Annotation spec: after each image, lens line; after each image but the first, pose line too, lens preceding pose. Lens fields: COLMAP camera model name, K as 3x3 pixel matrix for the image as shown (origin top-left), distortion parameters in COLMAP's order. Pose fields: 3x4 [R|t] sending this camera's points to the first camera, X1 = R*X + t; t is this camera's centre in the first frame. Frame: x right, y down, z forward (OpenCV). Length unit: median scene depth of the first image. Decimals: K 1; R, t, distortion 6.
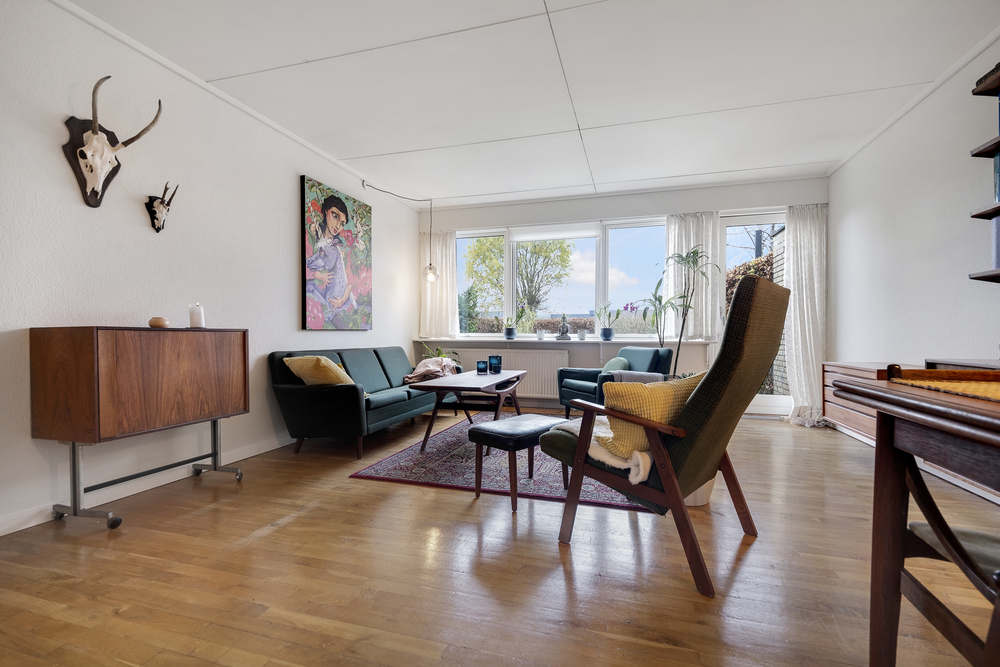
lens RADIAL K [[432.3, 0, 500.1], [0, 432.3, 333.9], [0, 0, 1]] dist [-0.000367, -0.000039]
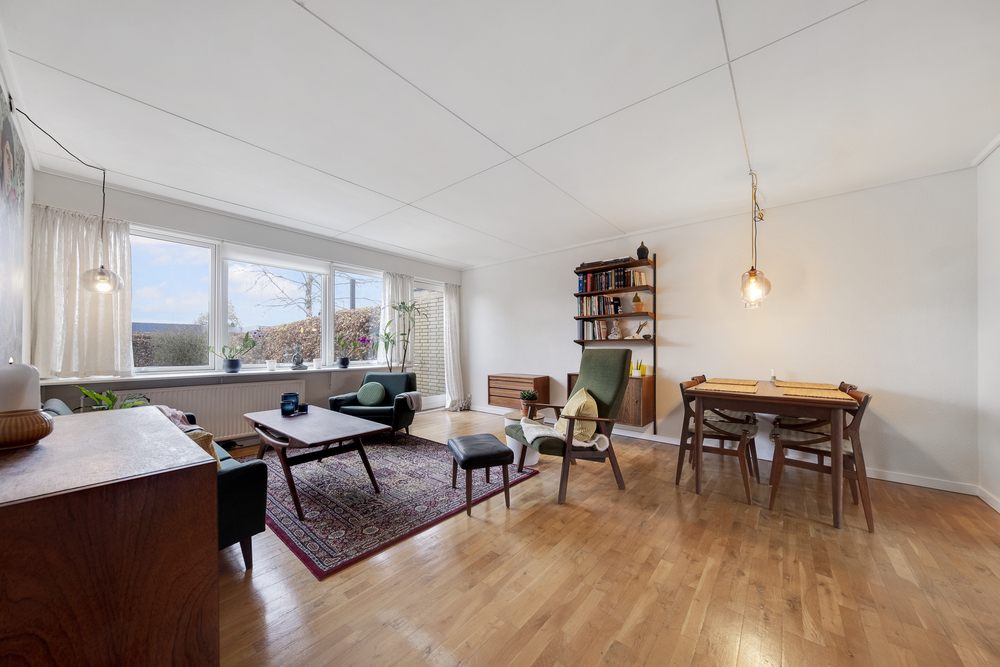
lens RADIAL K [[337.8, 0, 500.6], [0, 337.8, 343.4], [0, 0, 1]] dist [-0.000668, -0.000060]
pose [[0.380785, 0.003668, 0.924656, -0.437282], [-0.005229, 0.999985, -0.001813, -0.052047], [-0.924649, -0.004145, 0.380798, 0.265702]]
